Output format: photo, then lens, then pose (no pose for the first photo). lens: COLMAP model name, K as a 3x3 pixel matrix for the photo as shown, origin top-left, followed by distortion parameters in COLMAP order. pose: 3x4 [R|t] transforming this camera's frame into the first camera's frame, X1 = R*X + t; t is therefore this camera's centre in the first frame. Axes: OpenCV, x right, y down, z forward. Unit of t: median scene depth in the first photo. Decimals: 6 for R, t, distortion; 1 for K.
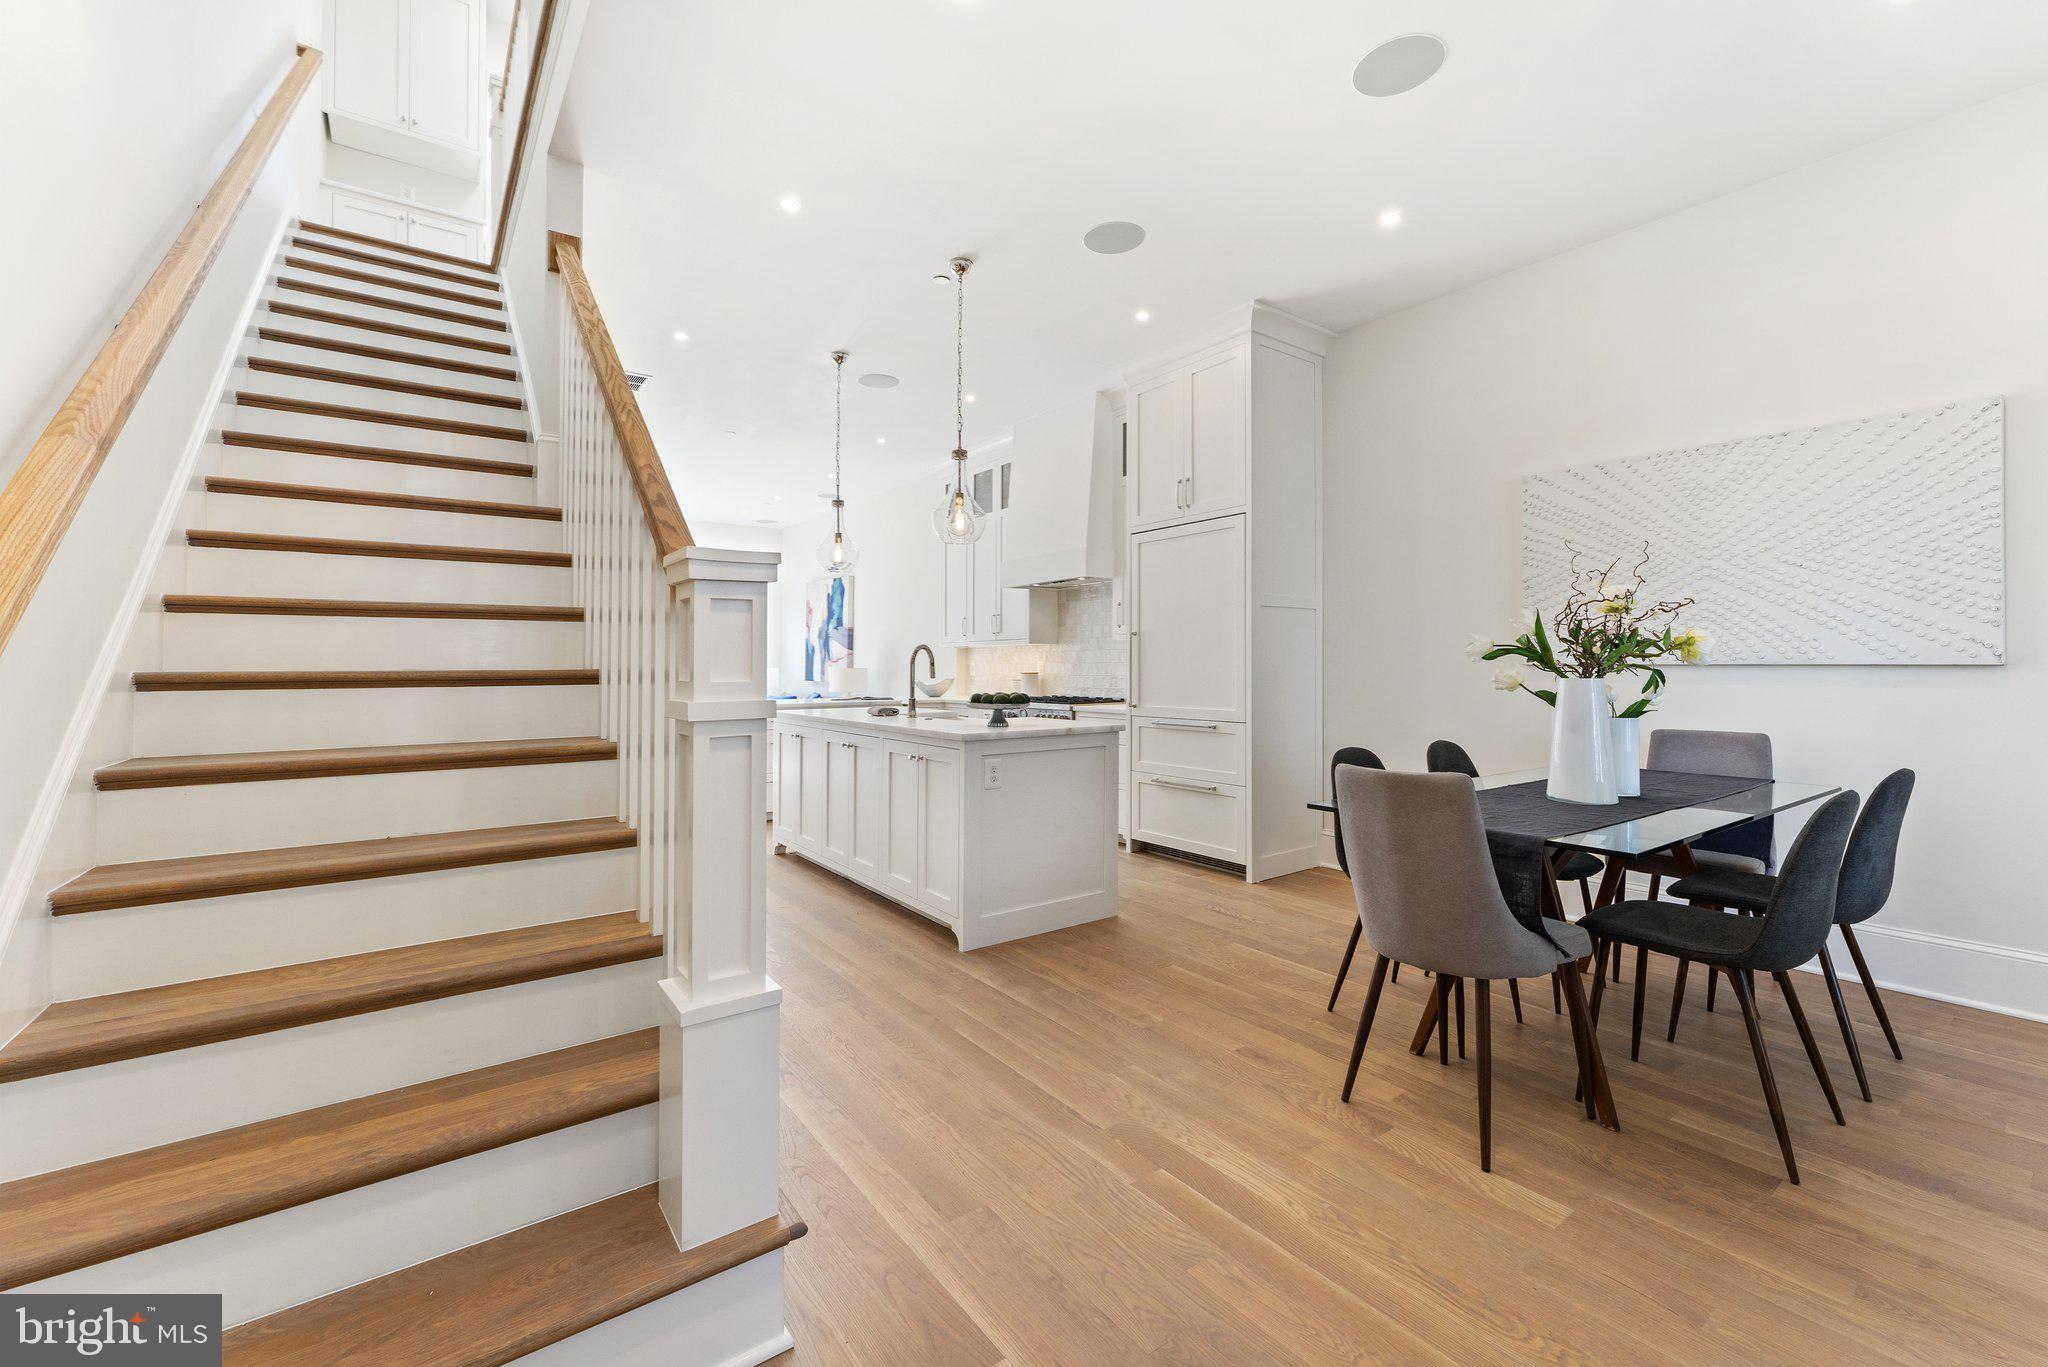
lens RADIAL K [[835.6, 0, 1000.8], [0, 835.6, 641.2], [0, 0, 1]] dist [-0.001158, -0.000571]
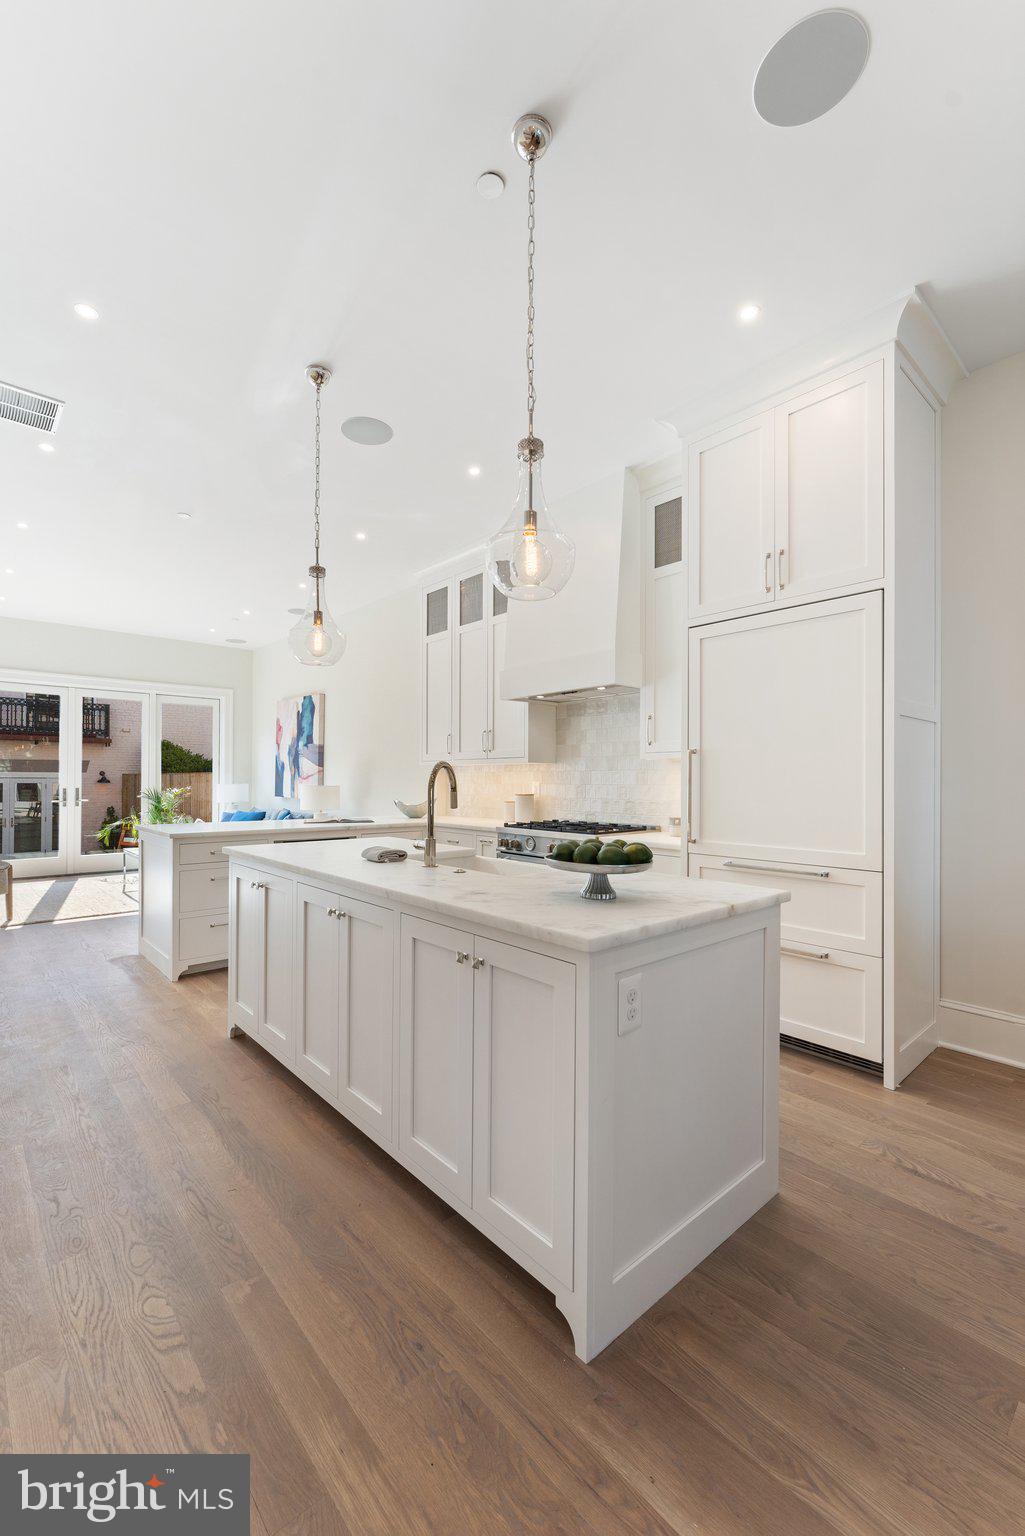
lens RADIAL K [[626.7, 0, 491.2], [0, 626.7, 785.7], [0, 0, 1]] dist [-0.001158, -0.000571]
pose [[0.994959, 0.008026, 0.099965, -0.083655], [-0.011886, 0.999204, 0.038085, 0.002919], [-0.099580, -0.039082, 0.994262, 0.371598]]
